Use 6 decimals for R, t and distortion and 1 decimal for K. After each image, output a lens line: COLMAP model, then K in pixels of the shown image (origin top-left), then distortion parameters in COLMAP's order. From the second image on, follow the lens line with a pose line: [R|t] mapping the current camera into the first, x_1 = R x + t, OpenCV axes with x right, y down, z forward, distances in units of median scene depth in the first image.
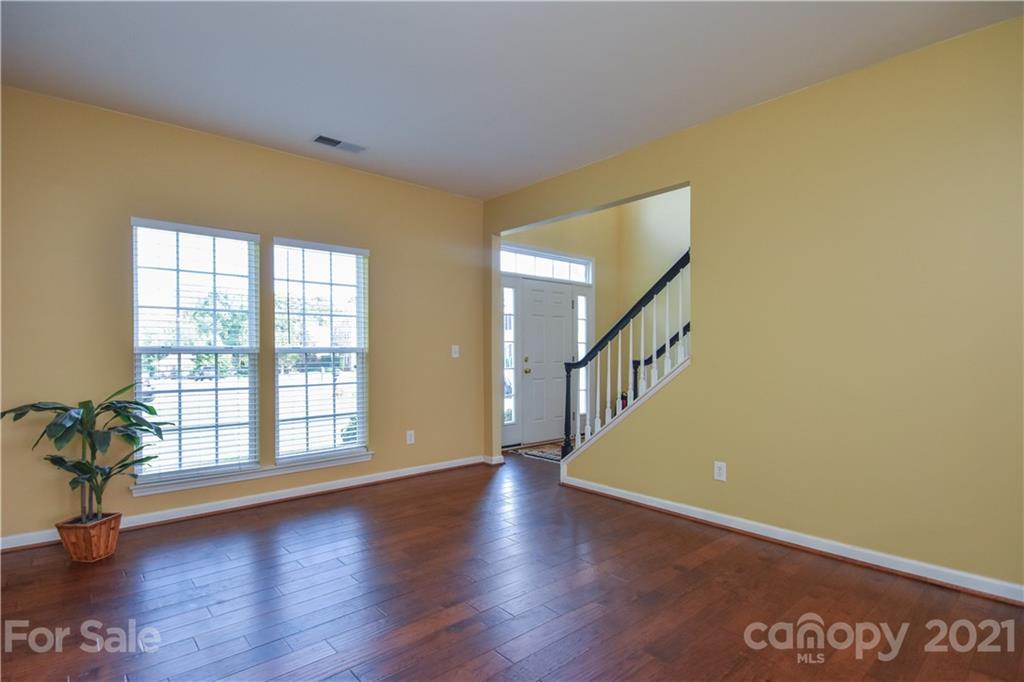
lens RADIAL K [[506.1, 0, 515.7], [0, 506.1, 354.0], [0, 0, 1]] dist [0.002750, 0.000176]
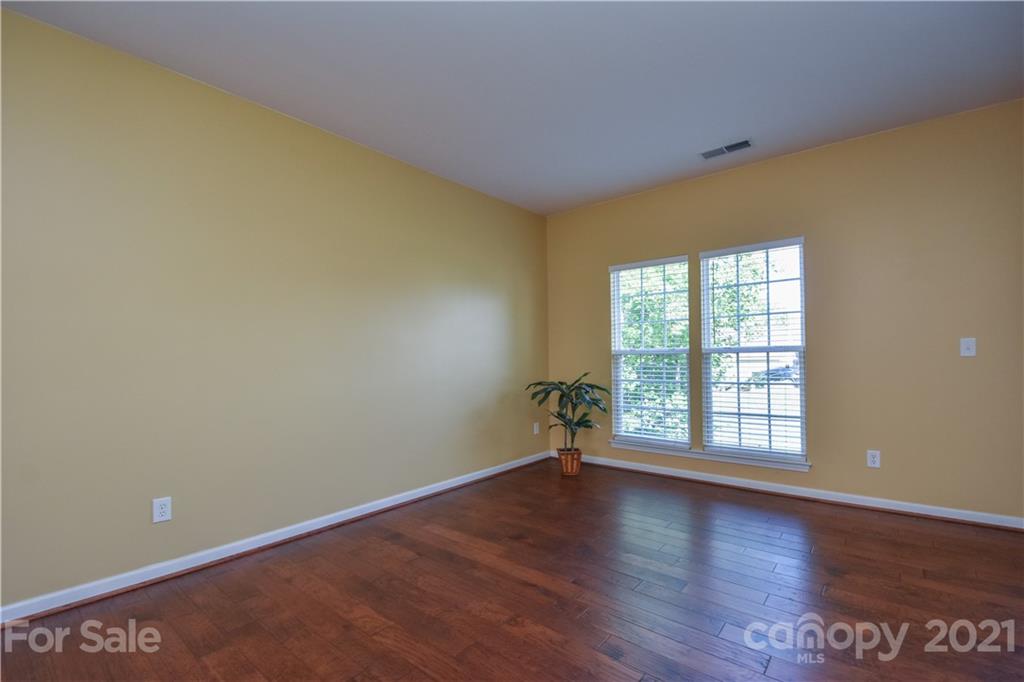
lens RADIAL K [[452.0, 0, 510.7], [0, 452.0, 354.4], [0, 0, 1]] dist [0.014416, -0.020133]
pose [[0.147339, -0.002772, -0.989082, 0.464427], [0.014169, 0.999899, -0.000692, -0.004480], [0.988985, -0.013912, 0.147364, 0.399446]]
